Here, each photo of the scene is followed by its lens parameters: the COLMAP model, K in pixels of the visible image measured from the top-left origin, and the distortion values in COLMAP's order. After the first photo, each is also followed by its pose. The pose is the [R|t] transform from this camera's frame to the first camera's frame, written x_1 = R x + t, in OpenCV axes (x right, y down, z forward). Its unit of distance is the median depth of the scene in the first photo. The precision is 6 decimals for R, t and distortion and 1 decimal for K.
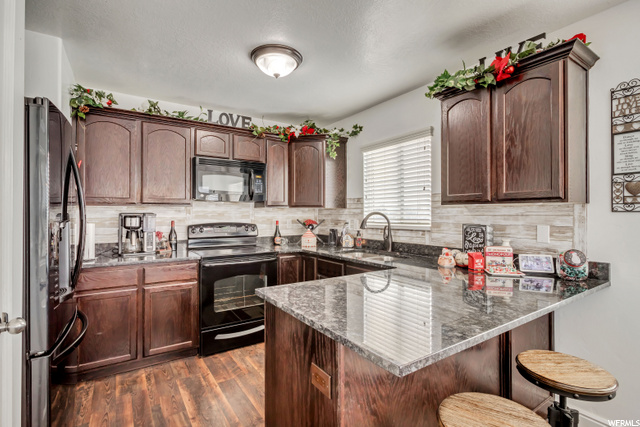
lens RADIAL K [[304.5, 0, 318.8], [0, 304.5, 211.9], [0, 0, 1]] dist [-0.000588, 0.000321]
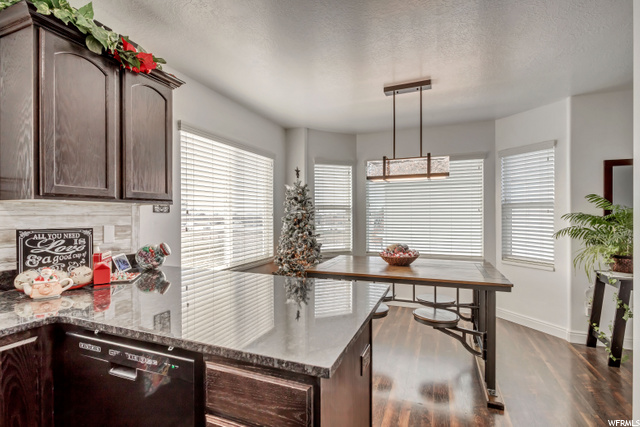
lens RADIAL K [[304.5, 0, 318.8], [0, 304.5, 211.9], [0, 0, 1]] dist [-0.000588, 0.000321]
pose [[-0.570021, 0.007023, 0.821600, -0.317899], [-0.001304, 0.999954, -0.009452, 0.005839], [-0.821629, -0.006459, -0.569986, 0.679198]]
